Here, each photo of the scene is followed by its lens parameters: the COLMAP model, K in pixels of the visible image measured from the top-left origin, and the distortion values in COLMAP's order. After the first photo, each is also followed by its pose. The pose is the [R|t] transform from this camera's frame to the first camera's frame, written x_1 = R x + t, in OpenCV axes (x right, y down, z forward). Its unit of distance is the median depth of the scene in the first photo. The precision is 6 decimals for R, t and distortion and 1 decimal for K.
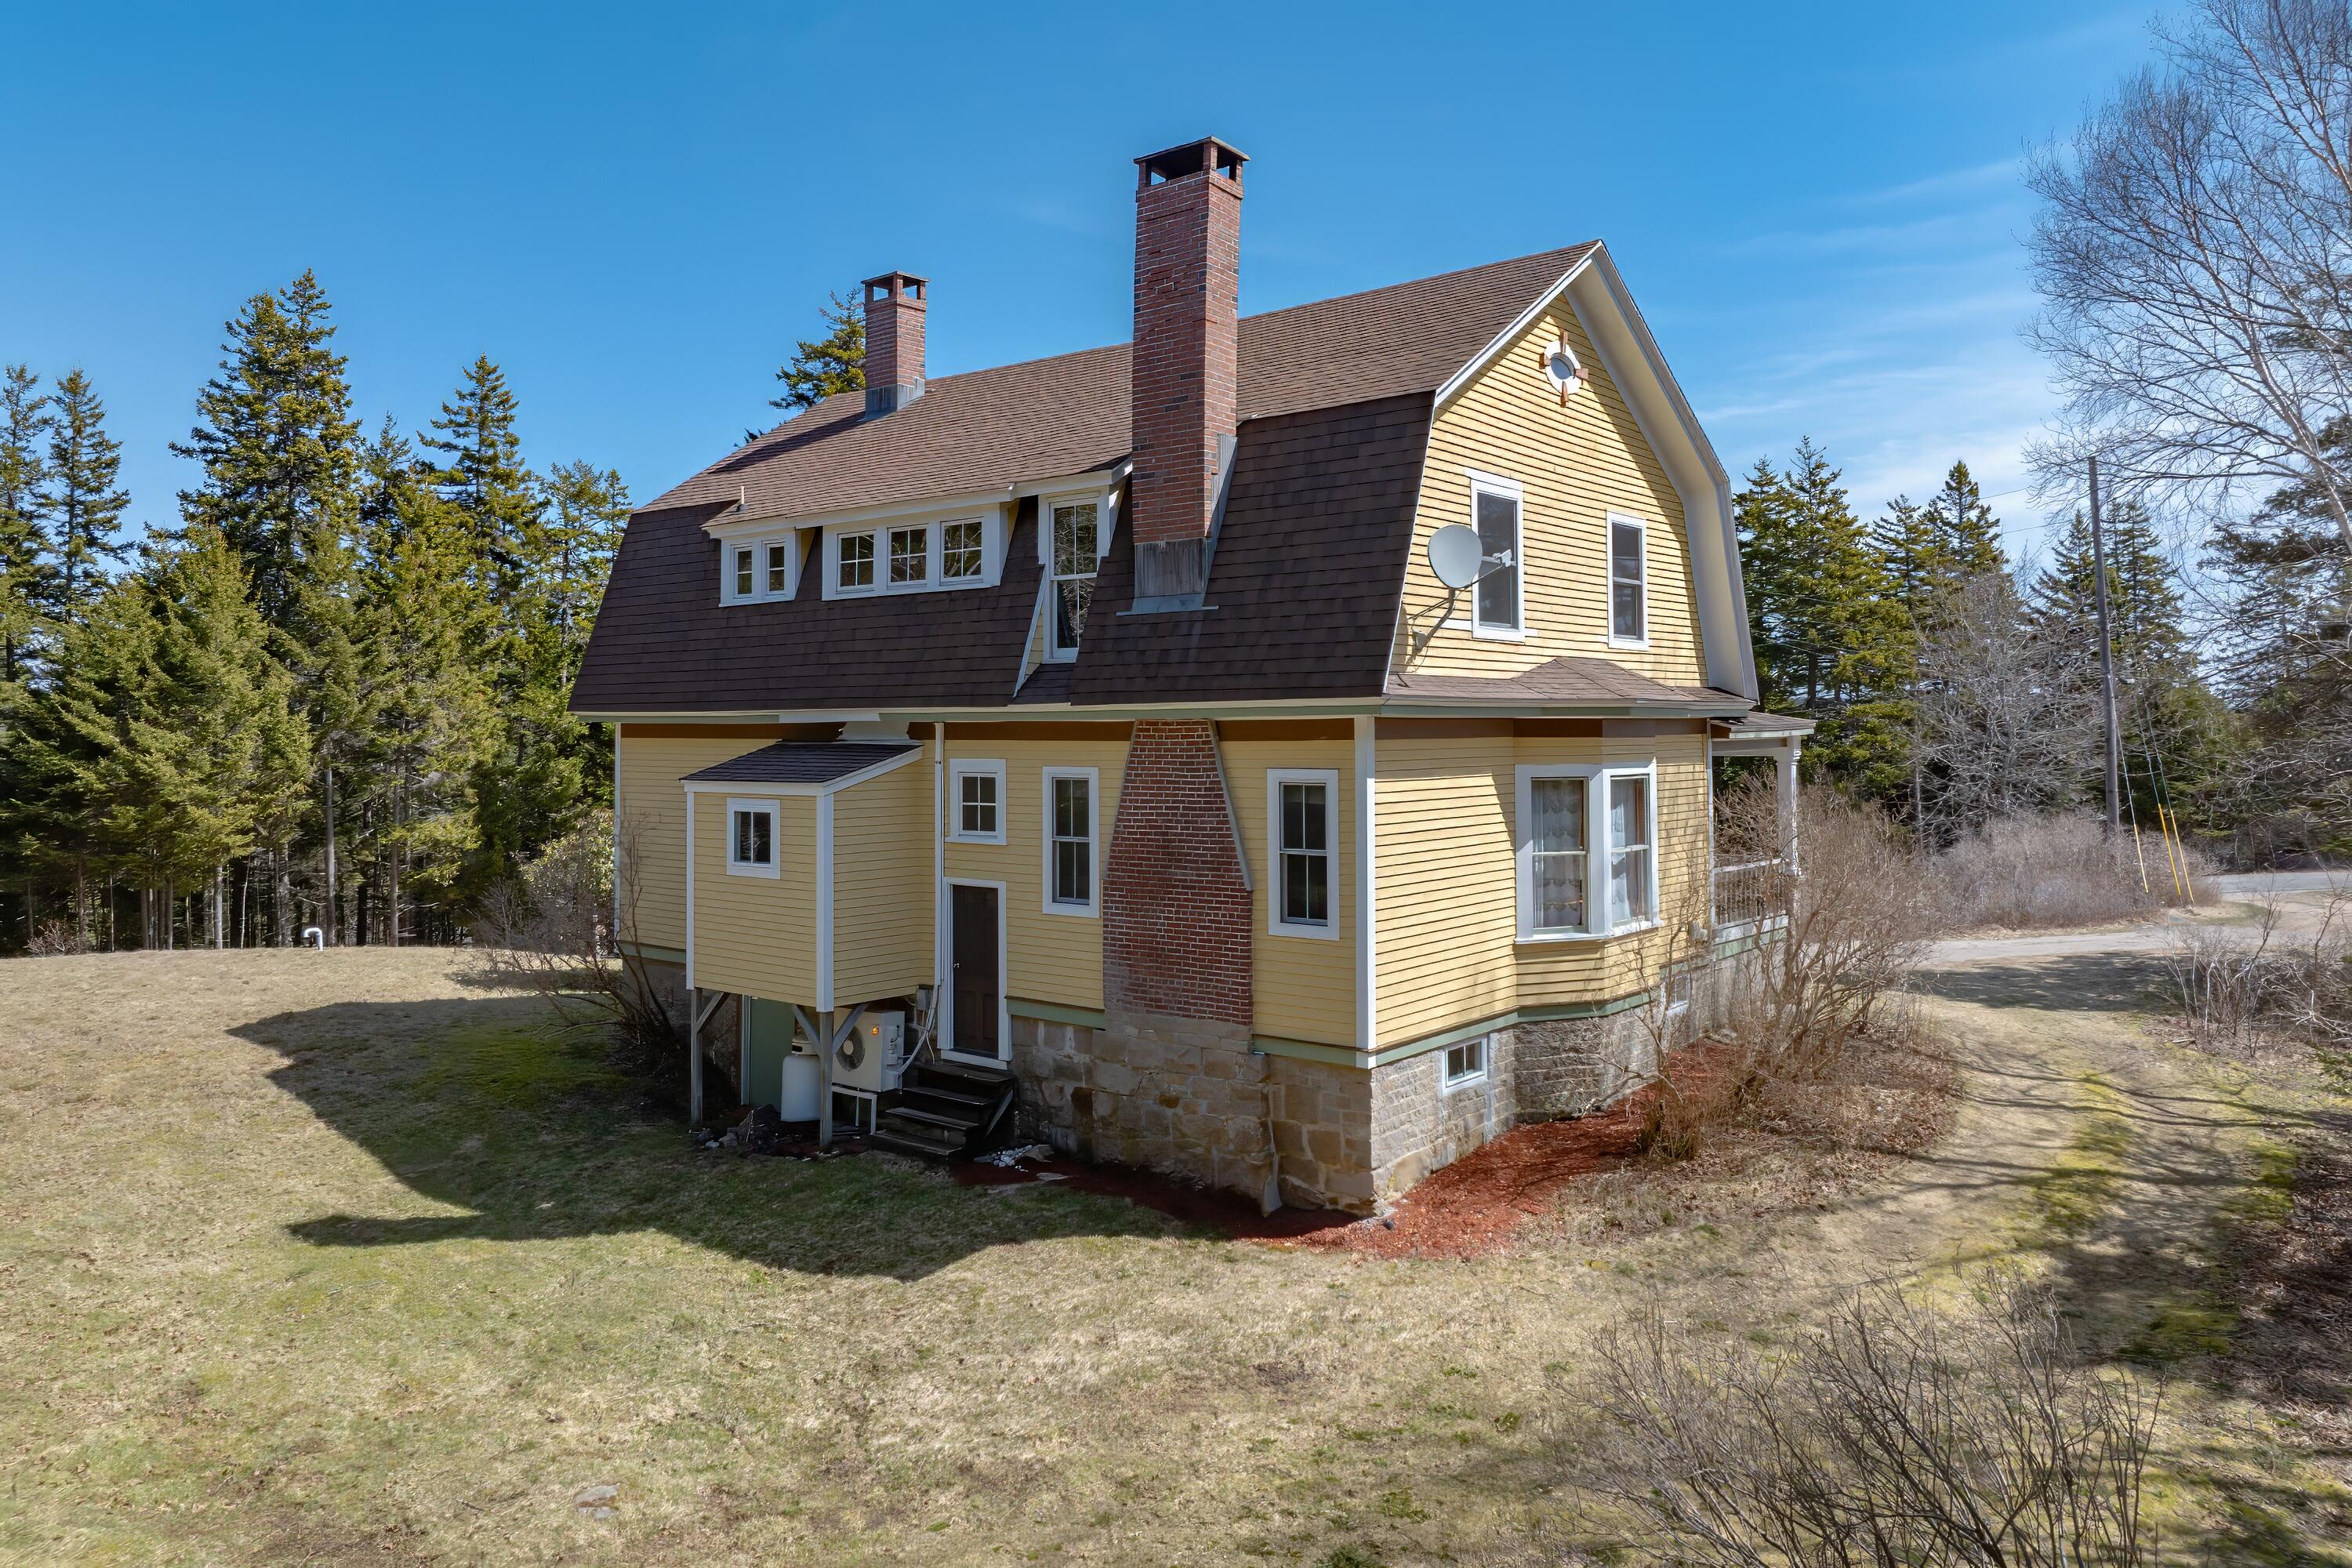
lens RADIAL K [[1603.5, 0, 1177.6], [0, 1603.5, 696.5], [0, 0, 1]] dist [0.001665, -0.000105]
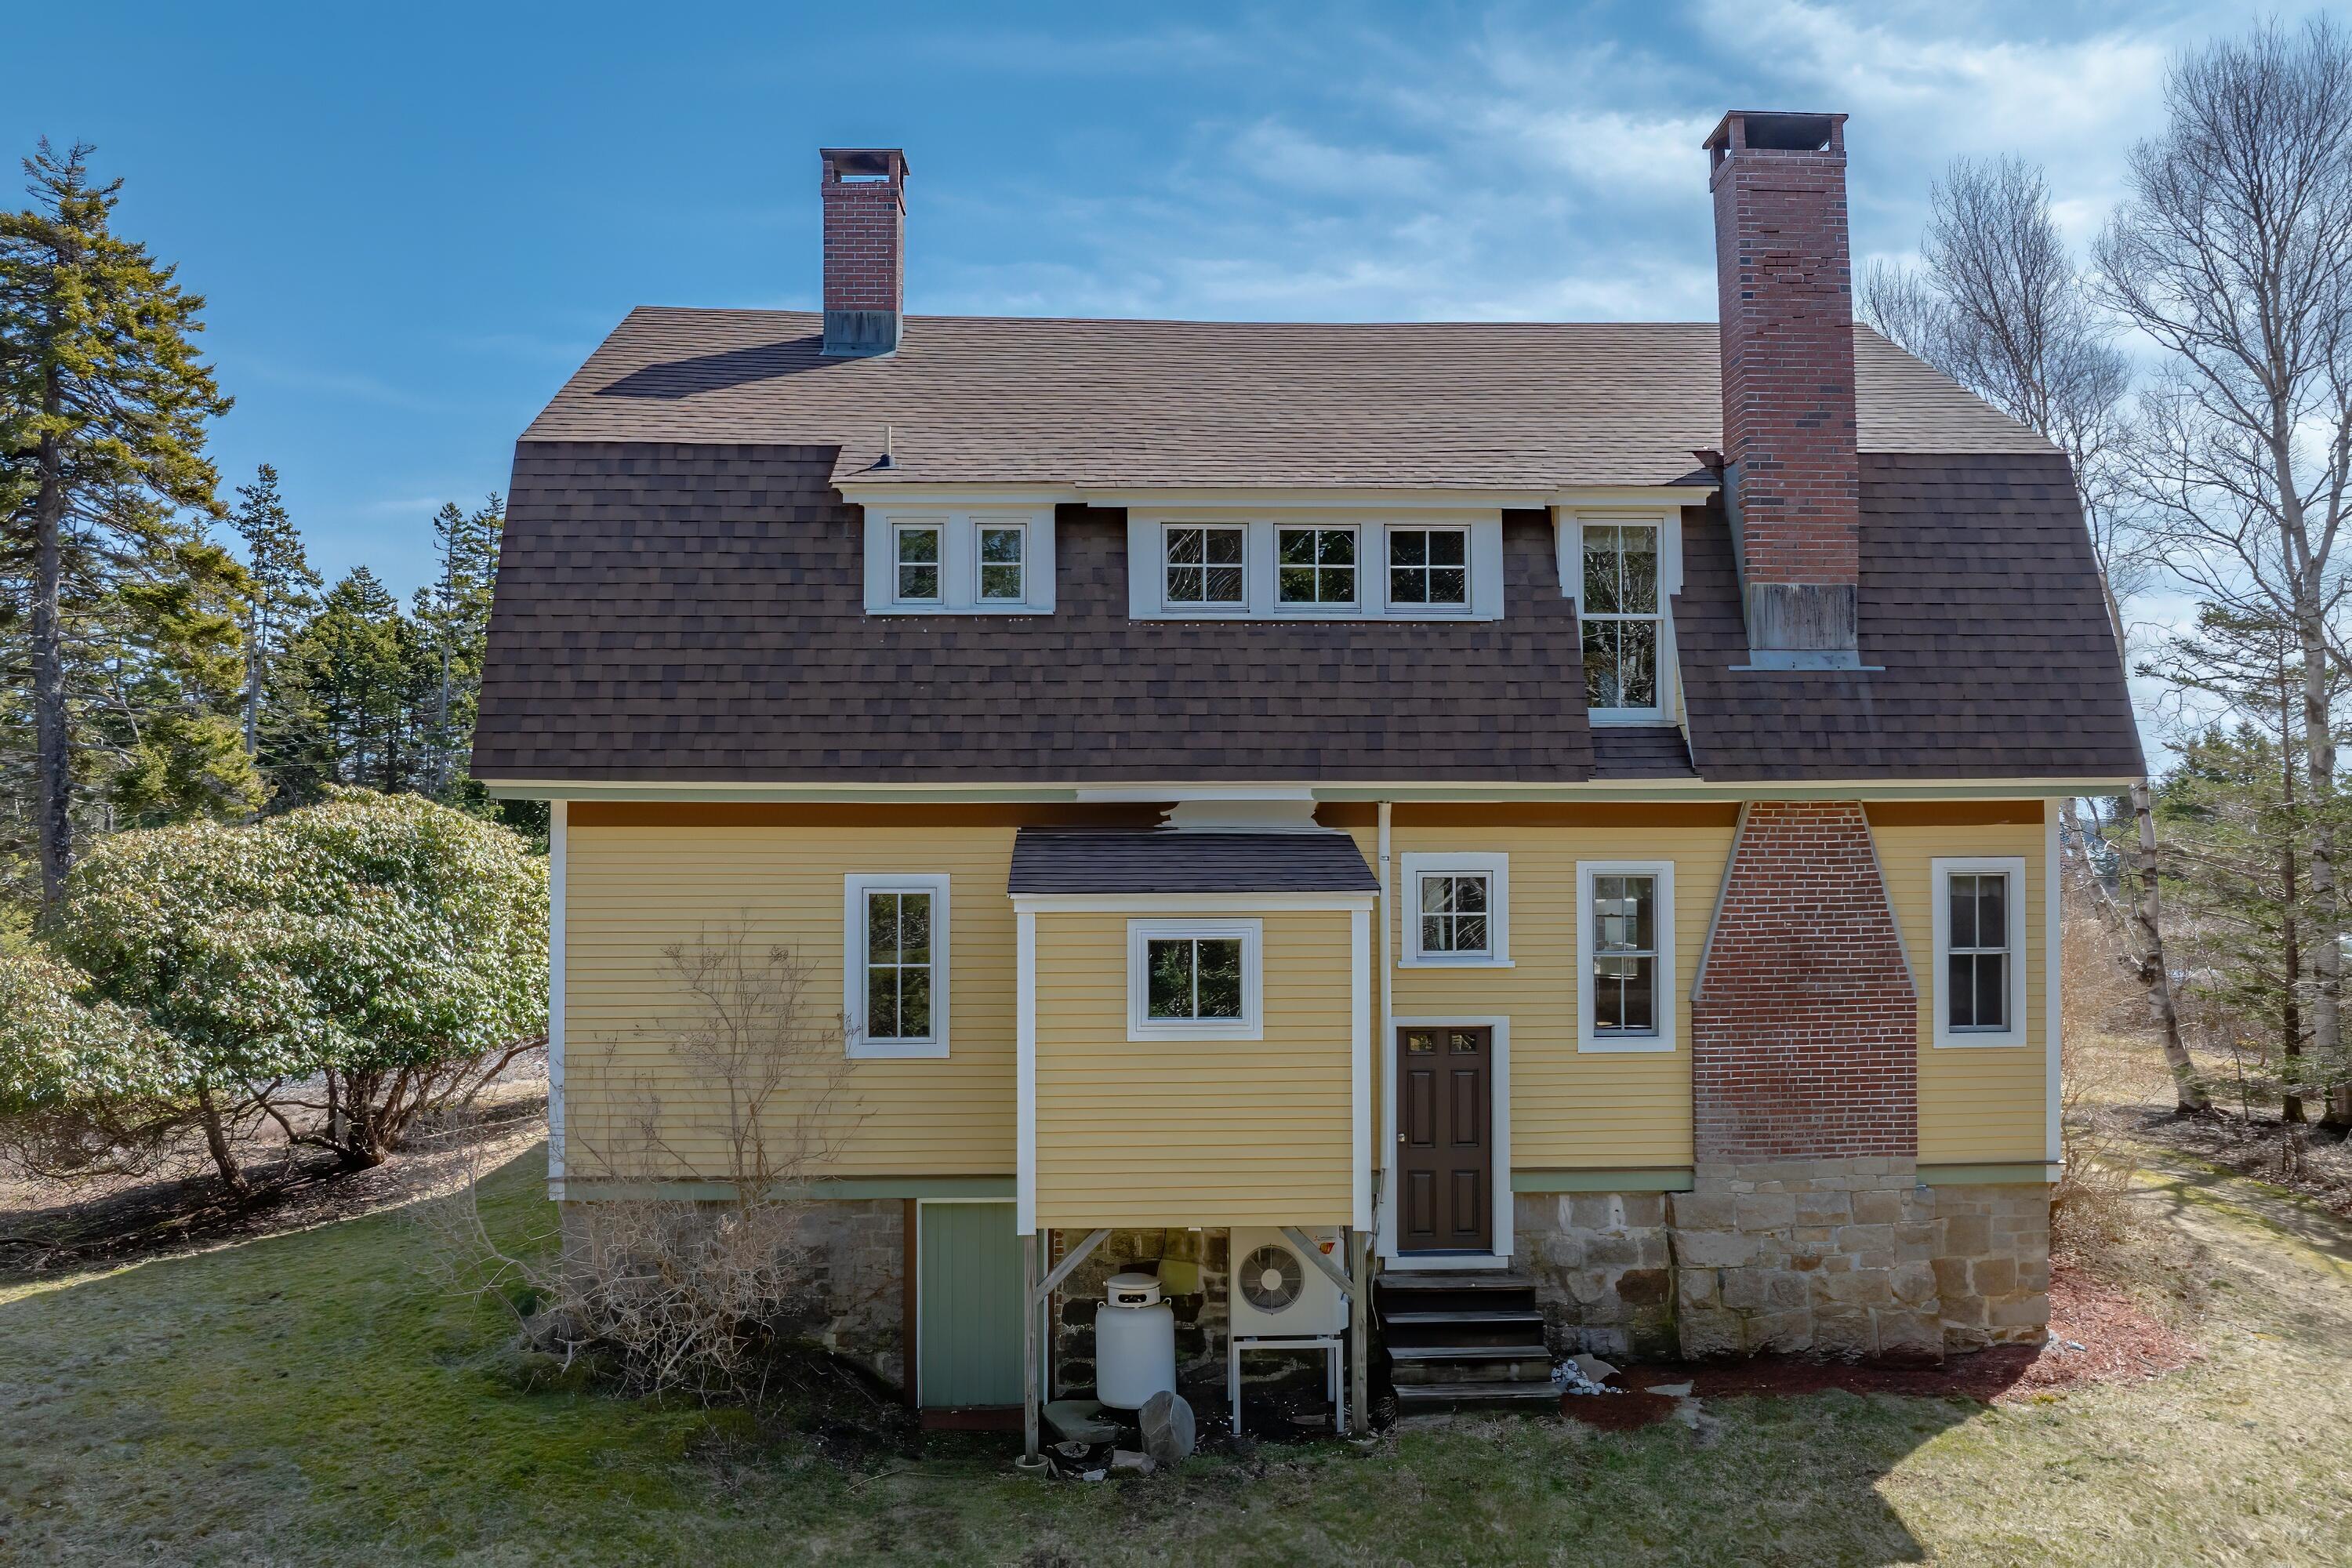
lens RADIAL K [[1674.5, 0, 1176.0], [0, 1674.5, 784.0], [0, 0, 1]] dist [0.004171, -0.074744]
pose [[0.747819, 0.015706, 0.663717, -0.764918], [-0.013319, 0.999874, -0.008654, 0.016500], [-0.663769, -0.002369, 0.747933, 0.533963]]
